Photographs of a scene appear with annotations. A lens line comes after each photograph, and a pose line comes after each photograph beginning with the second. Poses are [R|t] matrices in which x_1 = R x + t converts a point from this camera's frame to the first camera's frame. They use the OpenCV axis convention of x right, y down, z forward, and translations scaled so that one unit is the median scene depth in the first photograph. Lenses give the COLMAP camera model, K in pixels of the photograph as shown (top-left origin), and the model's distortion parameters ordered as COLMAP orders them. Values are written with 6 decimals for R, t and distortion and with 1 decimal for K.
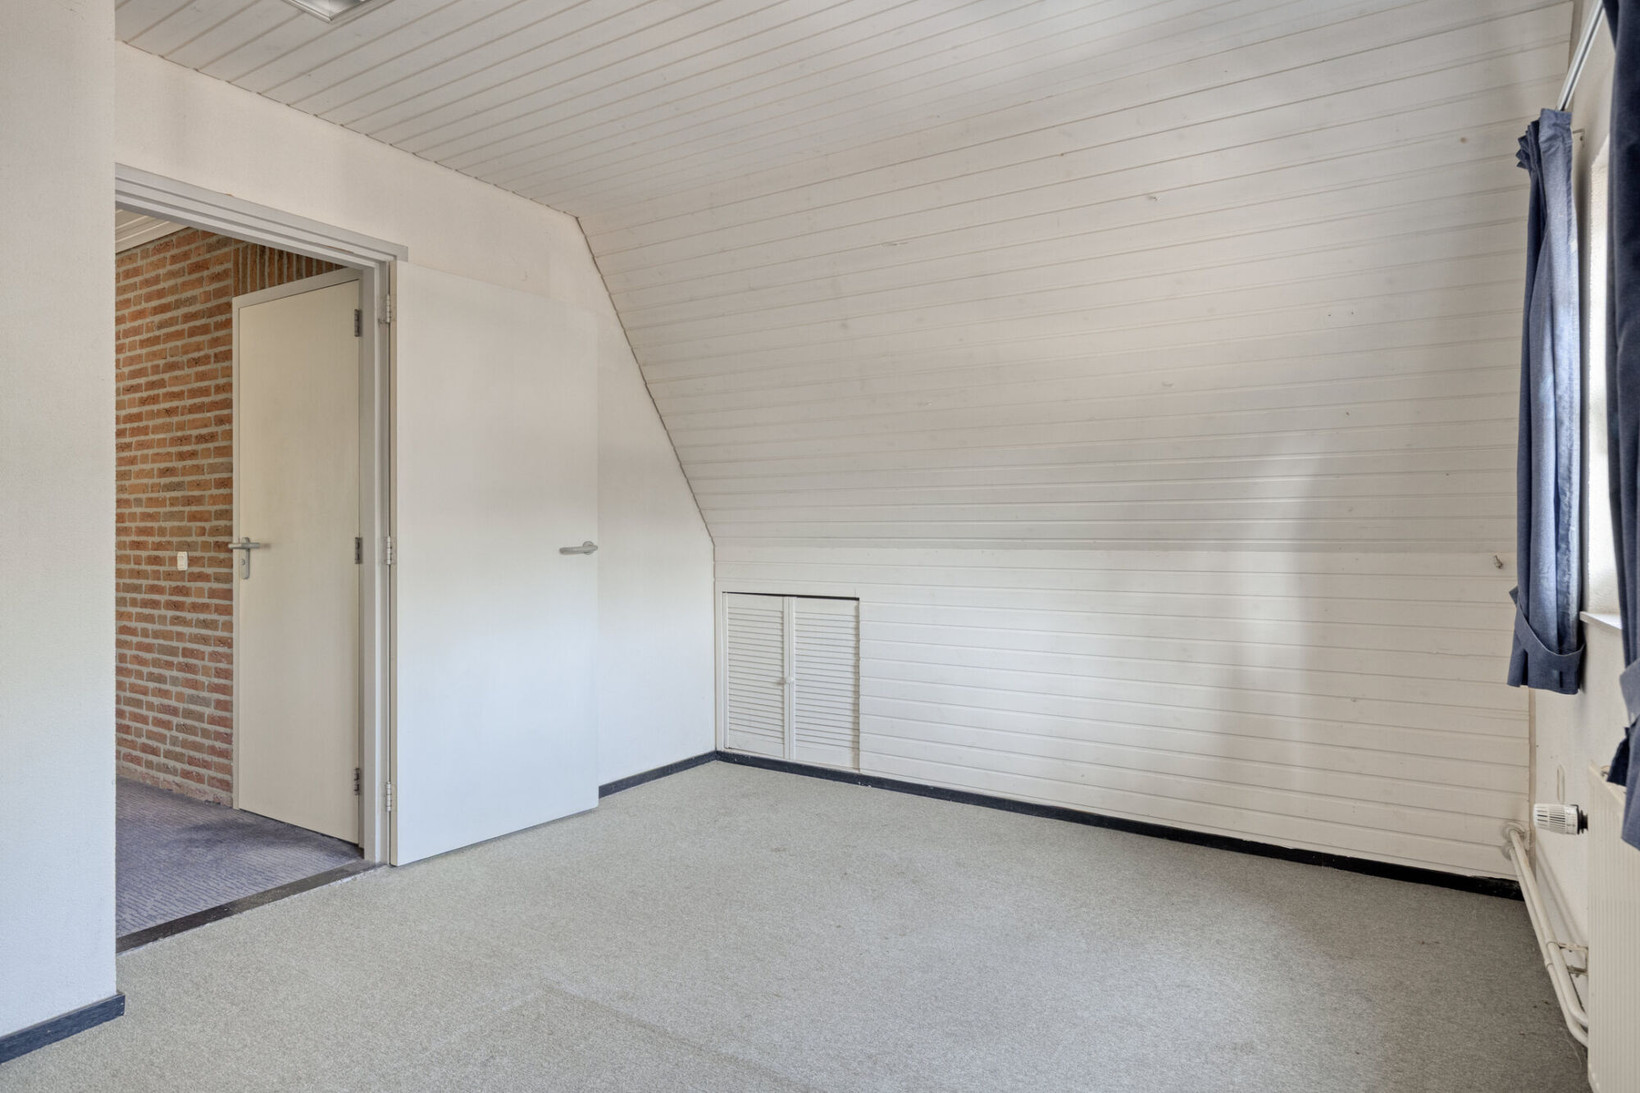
lens RADIAL K [[916.9, 0, 826.6], [0, 916.9, 535.8], [0, 0, 1]] dist [0.003066, 0.000661]
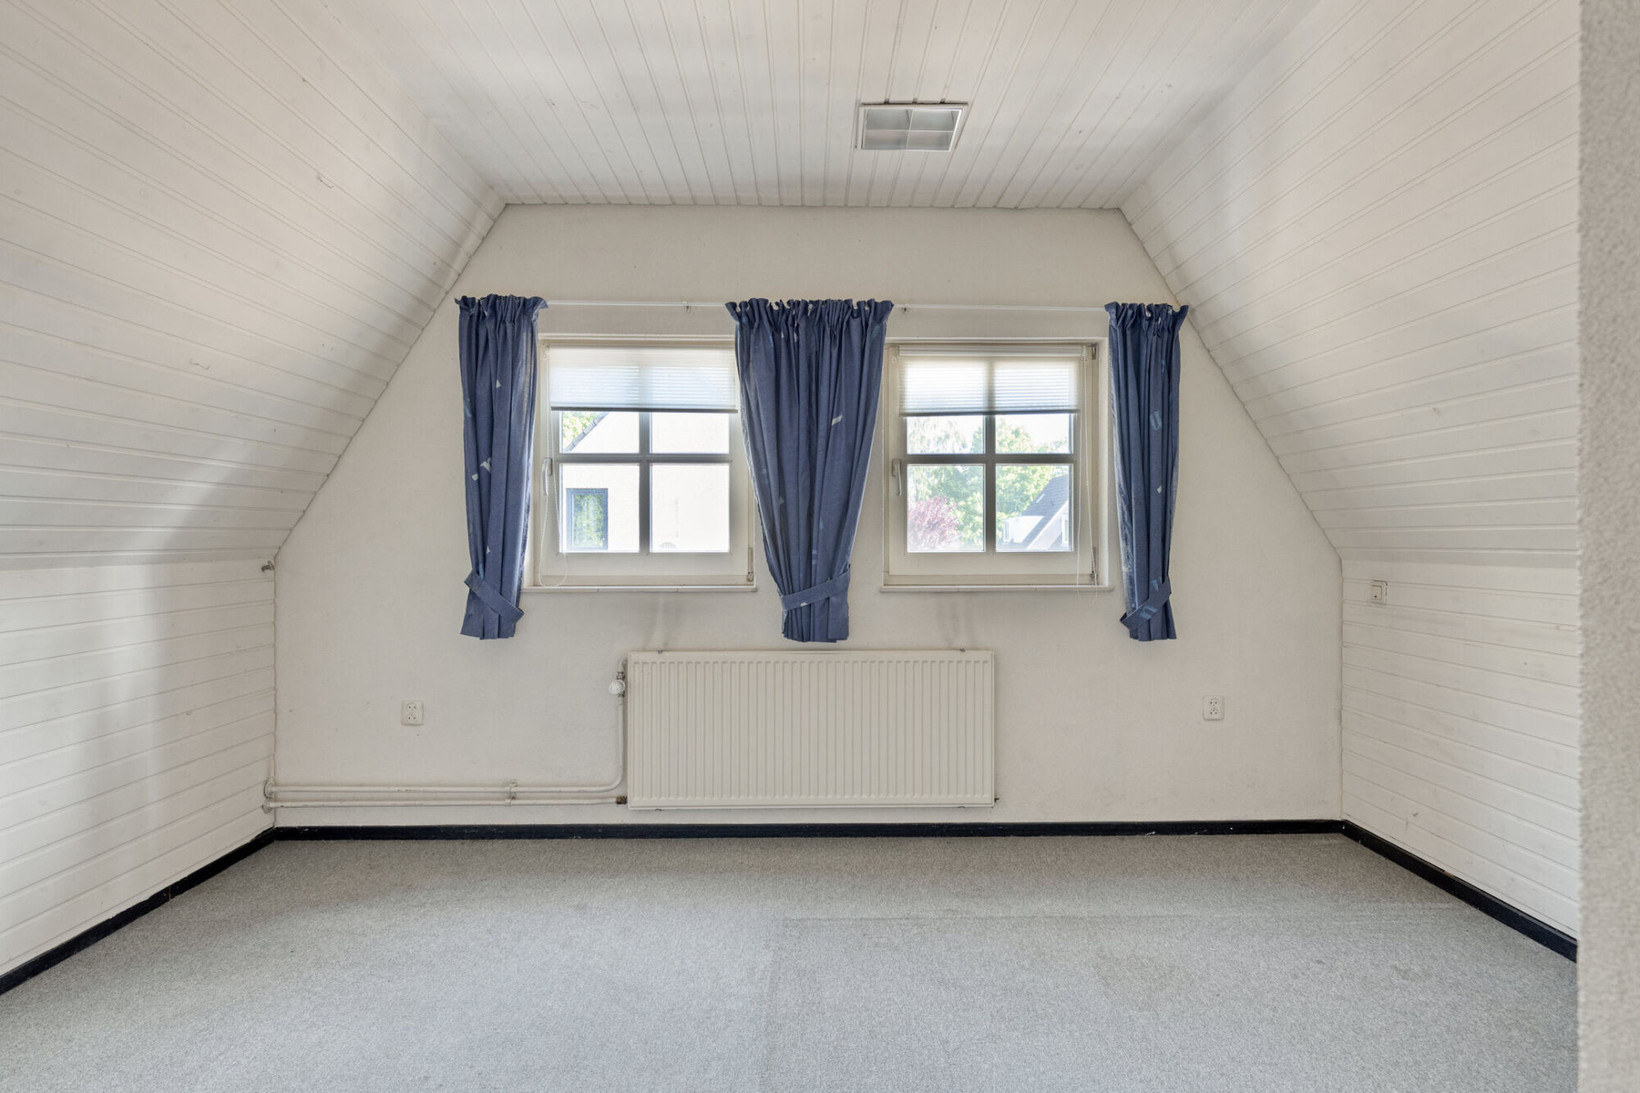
lens RADIAL K [[916.9, 0, 827.8], [0, 916.9, 543.1], [0, 0, 1]] dist [0.003066, 0.000661]
pose [[-0.563807, 0.001111, 0.825906, -0.601809], [0.005808, 0.999980, 0.002619, -0.001767], [-0.825886, 0.006273, -0.563802, 0.960914]]
